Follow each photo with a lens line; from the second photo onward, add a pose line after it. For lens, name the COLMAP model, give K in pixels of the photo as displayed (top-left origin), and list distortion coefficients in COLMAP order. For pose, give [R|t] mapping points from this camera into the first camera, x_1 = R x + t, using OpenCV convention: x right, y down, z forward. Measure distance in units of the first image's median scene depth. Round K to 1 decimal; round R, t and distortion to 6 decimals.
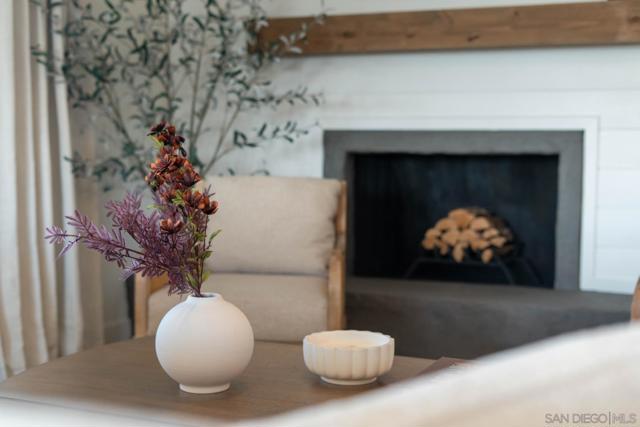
lens RADIAL K [[939.5, 0, 323.9], [0, 939.5, 214.4], [0, 0, 1]] dist [0.004292, 0.000000]
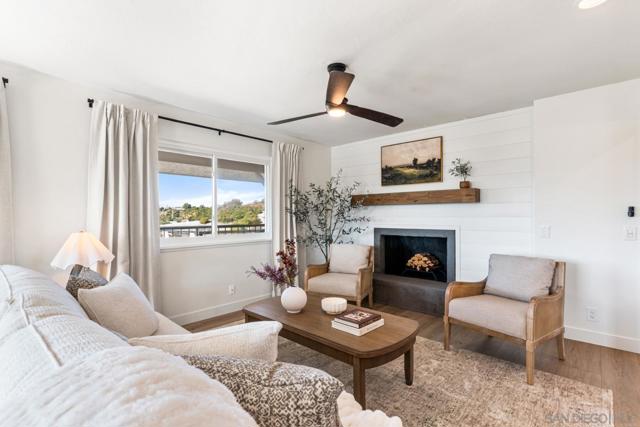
lens RADIAL K [[307.4, 0, 316.9], [0, 307.4, 212.8], [0, 0, 1]] dist [-0.003321, 0.002636]
pose [[0.943645, -0.010732, -0.330784, 0.182448], [-0.018716, 0.996144, -0.085712, -0.051789], [0.330429, 0.087073, 0.939806, -0.078925]]
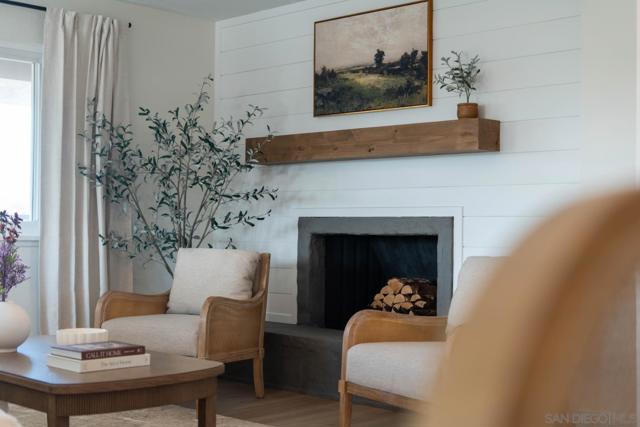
lens RADIAL K [[939.5, 0, 320.6], [0, 939.5, 217.2], [0, 0, 1]] dist [0.004292, 0.000000]
pose [[0.935513, -0.000665, -0.353291, 0.558821], [-0.032126, 0.995695, -0.086942, 0.029299], [0.351828, 0.092685, 0.931465, -0.274443]]
